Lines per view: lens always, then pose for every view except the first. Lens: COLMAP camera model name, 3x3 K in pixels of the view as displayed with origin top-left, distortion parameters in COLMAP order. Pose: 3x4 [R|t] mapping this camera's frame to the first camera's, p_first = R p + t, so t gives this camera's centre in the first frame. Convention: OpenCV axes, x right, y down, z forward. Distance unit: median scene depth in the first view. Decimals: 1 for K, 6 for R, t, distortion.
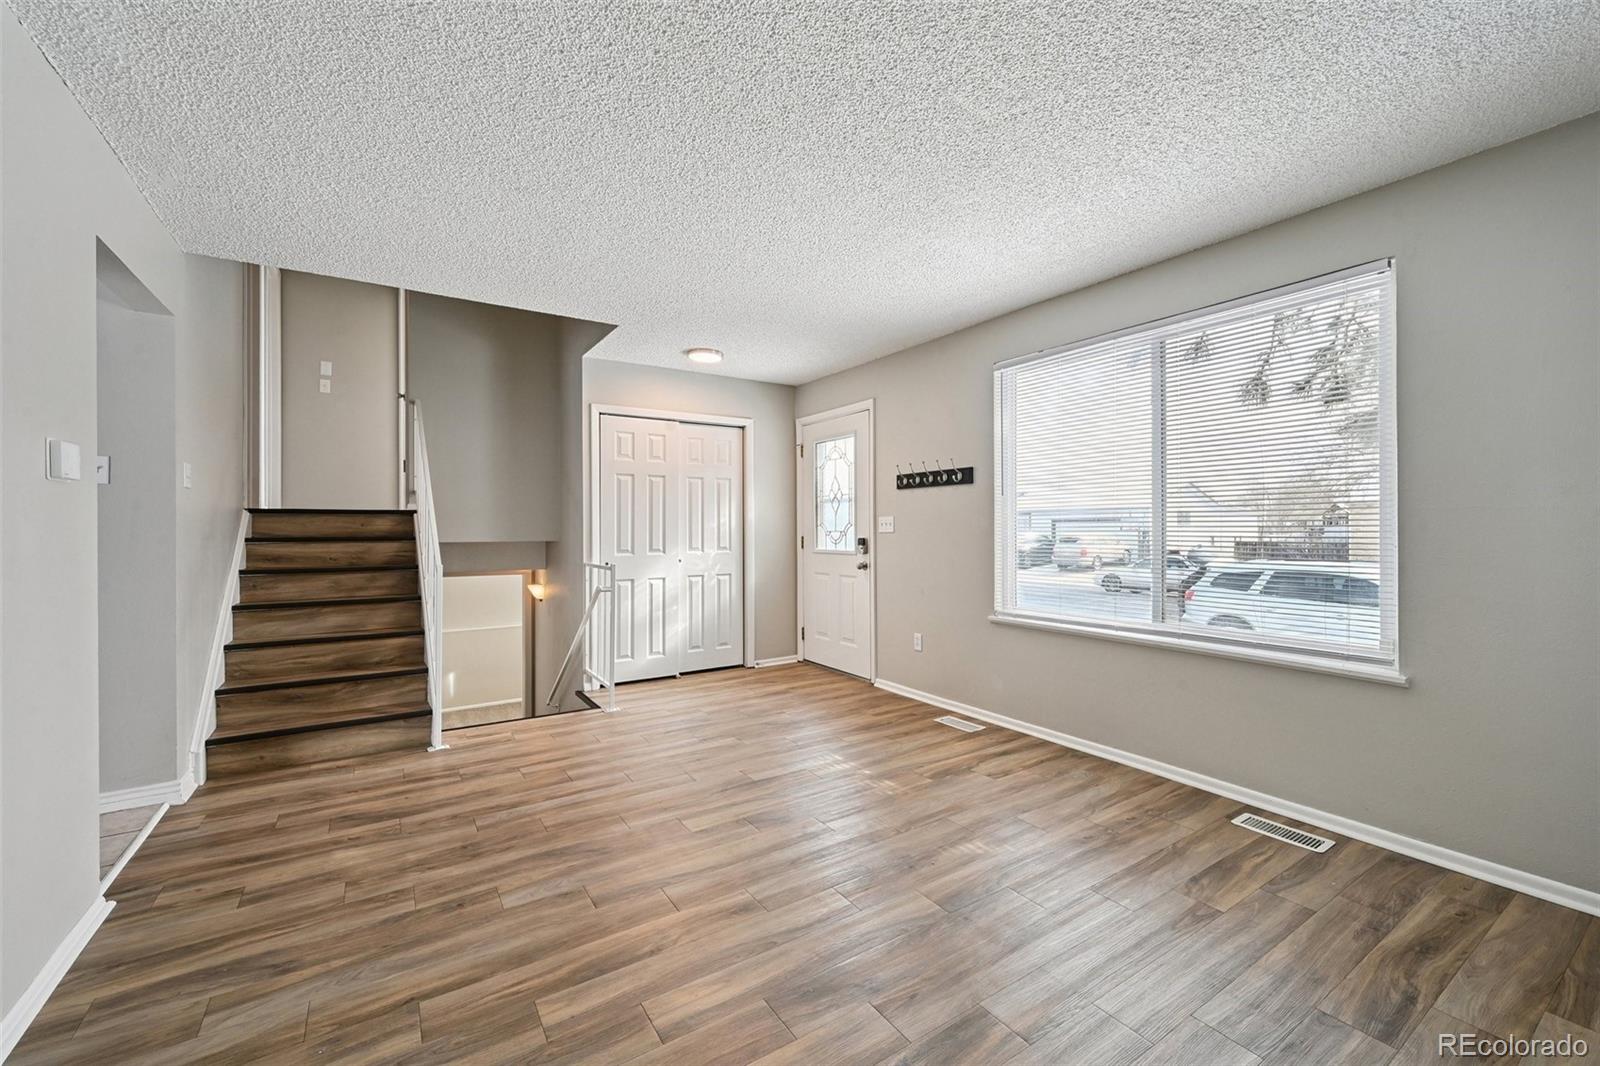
lens RADIAL K [[638.9, 0, 805.7], [0, 638.9, 525.7], [0, 0, 1]] dist [-0.000188, 0.000127]
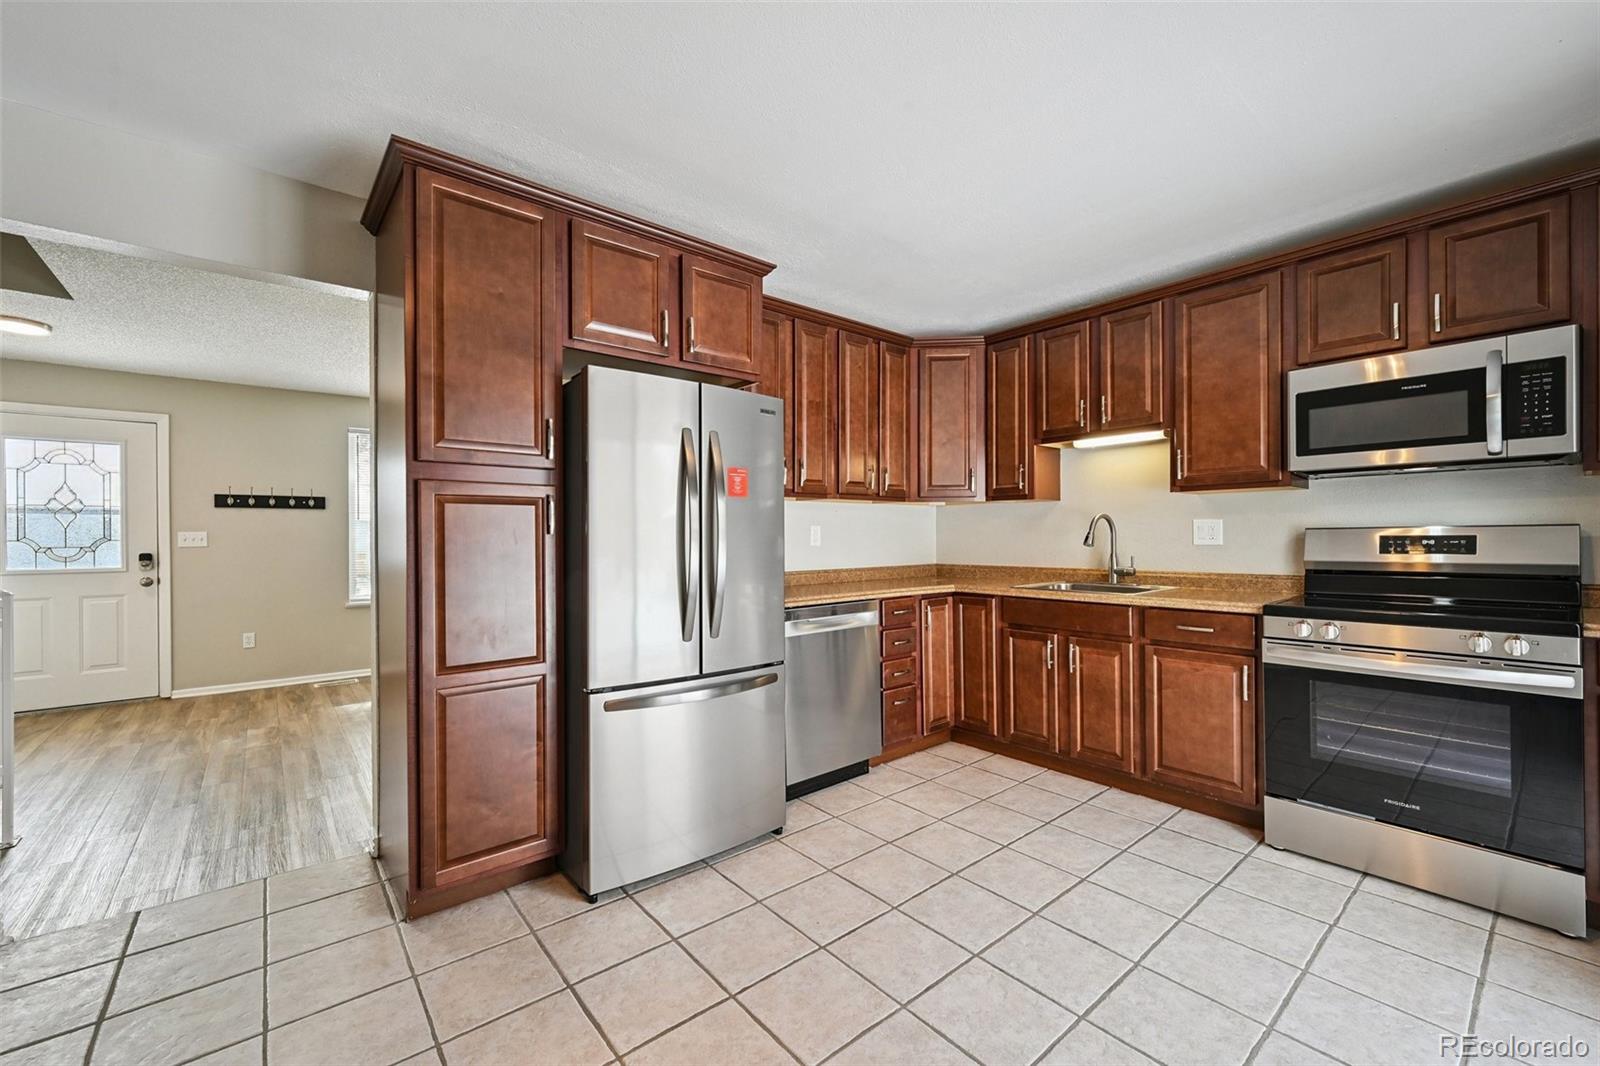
lens RADIAL K [[644.5, 0, 800.6], [0, 644.5, 535.7], [0, 0, 1]] dist [0.000253, 0.000097]
pose [[-0.105361, 0.007253, 0.994408, -1.544348], [0.006112, 0.999959, -0.006646, 0.007906], [-0.994415, 0.005378, -0.105401, 0.173932]]
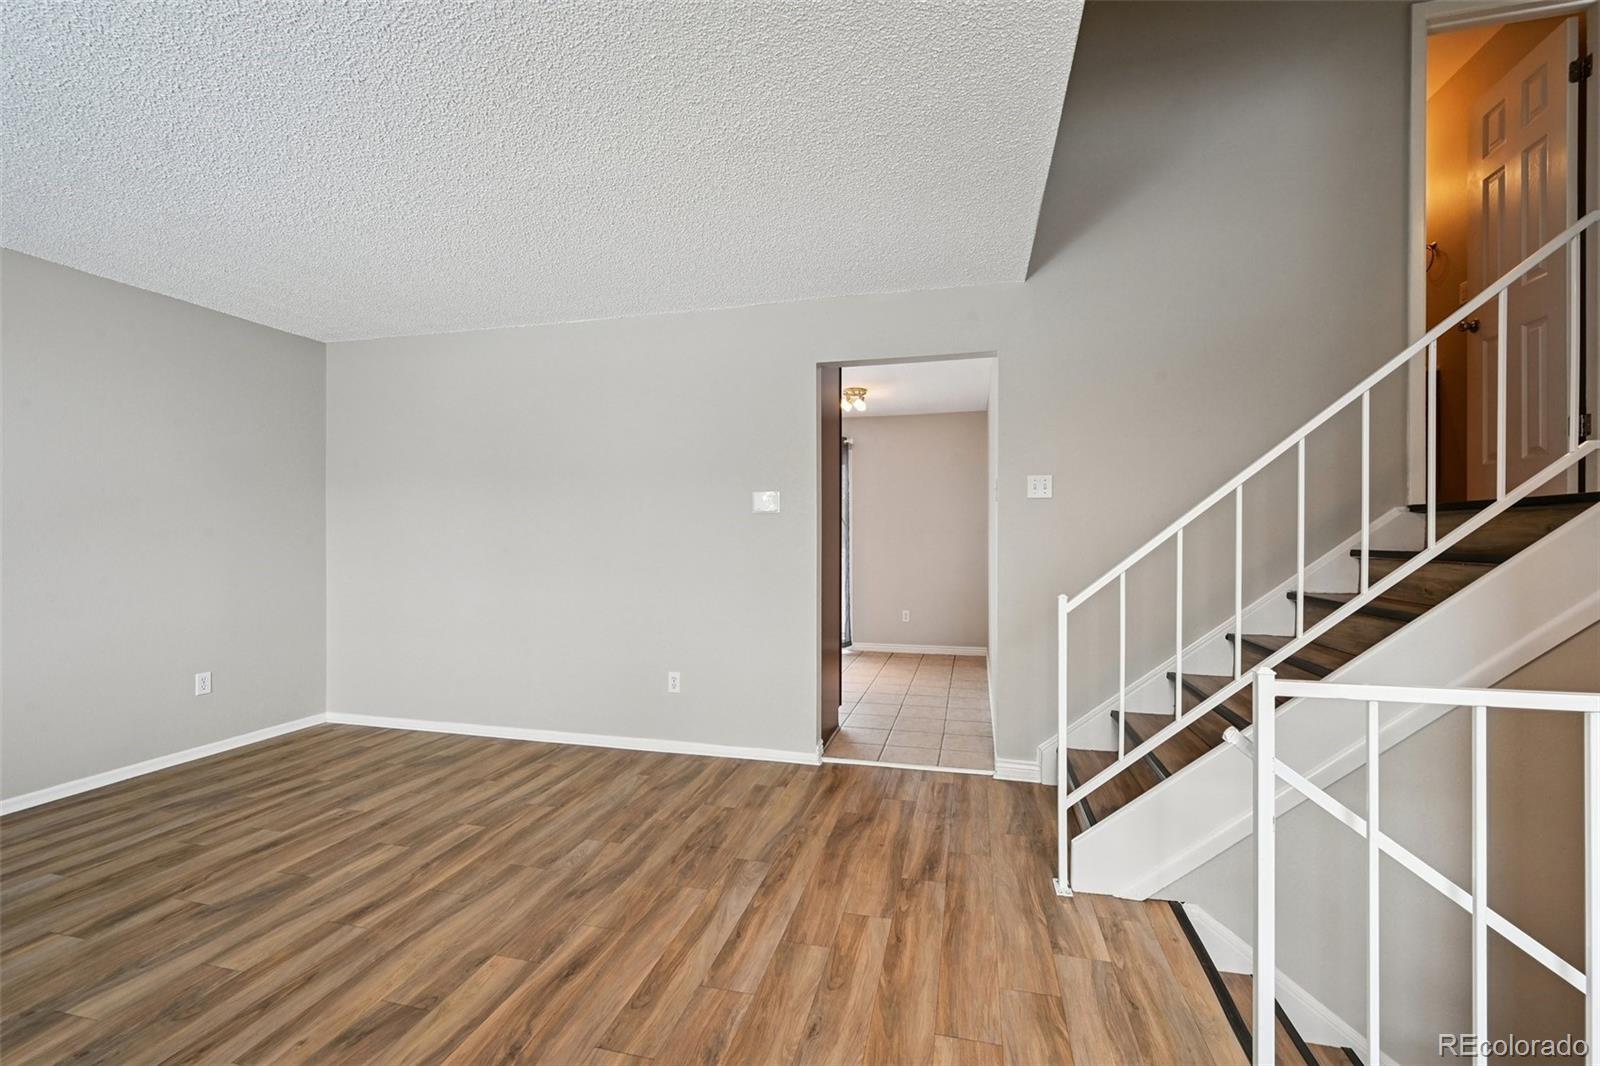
lens RADIAL K [[656.3, 0, 800.0], [0, 656.3, 533.0], [0, 0, 1]] dist [0.000812, 0.000164]
pose [[-0.747036, 0.000461, -0.664783, 0.045371], [0.006241, 0.999961, -0.006320, 0.005799], [0.664754, -0.008870, -0.747009, 1.416108]]
